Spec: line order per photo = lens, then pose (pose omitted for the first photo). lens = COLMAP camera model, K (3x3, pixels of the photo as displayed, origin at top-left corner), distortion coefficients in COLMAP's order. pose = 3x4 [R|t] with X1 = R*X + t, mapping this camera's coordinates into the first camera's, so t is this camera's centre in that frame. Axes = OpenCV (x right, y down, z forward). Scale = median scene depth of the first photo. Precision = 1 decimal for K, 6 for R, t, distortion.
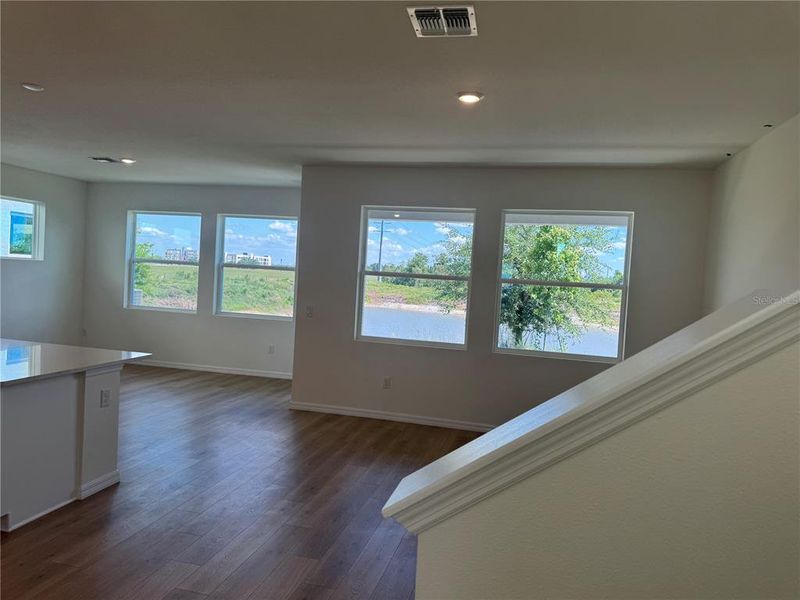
lens RADIAL K [[564.1, 0, 400.0], [0, 564.1, 300.0], [0, 0, 1]] dist [0.074865, -0.103643]
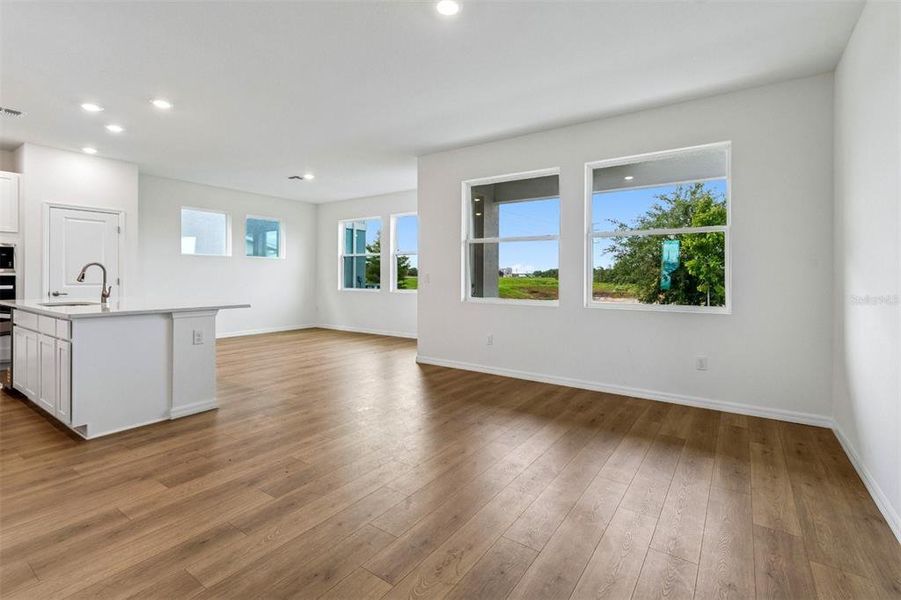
lens RADIAL K [[412.0, 0, 458.3], [0, 412.0, 281.3], [0, 0, 1]] dist [0.001324, 0.000643]
pose [[0.936017, -0.049434, -0.348467, 0.147118], [0.034411, 0.998197, -0.049175, 0.052174], [0.350270, 0.034037, 0.936030, 0.165224]]
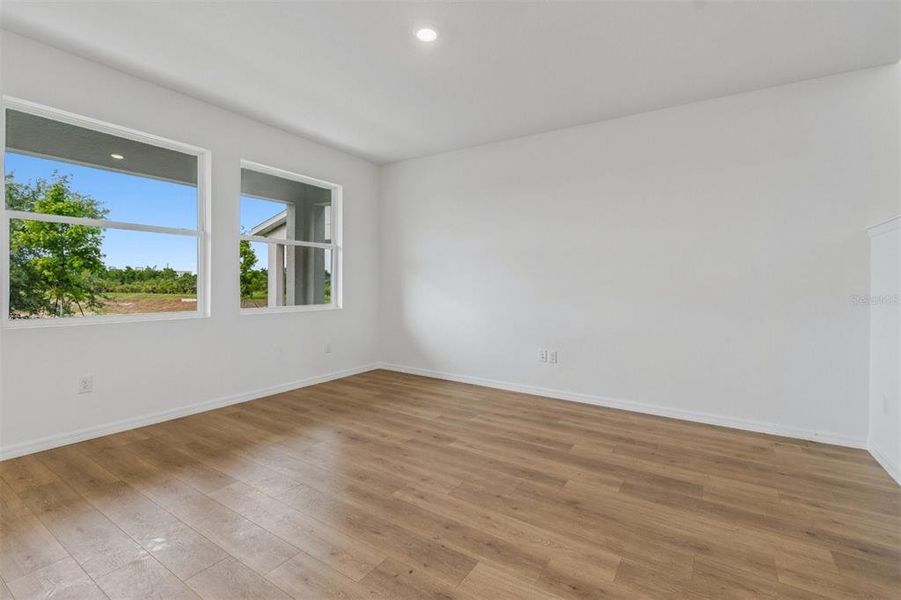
lens RADIAL K [[409.1, 0, 451.0], [0, 409.1, 286.7], [0, 0, 1]] dist [0.001086, 0.013906]
pose [[0.325583, -0.067286, 0.943116, -0.235242], [0.050355, 0.997283, 0.053767, 0.019876], [-0.944172, 0.029985, 0.328086, 0.306168]]
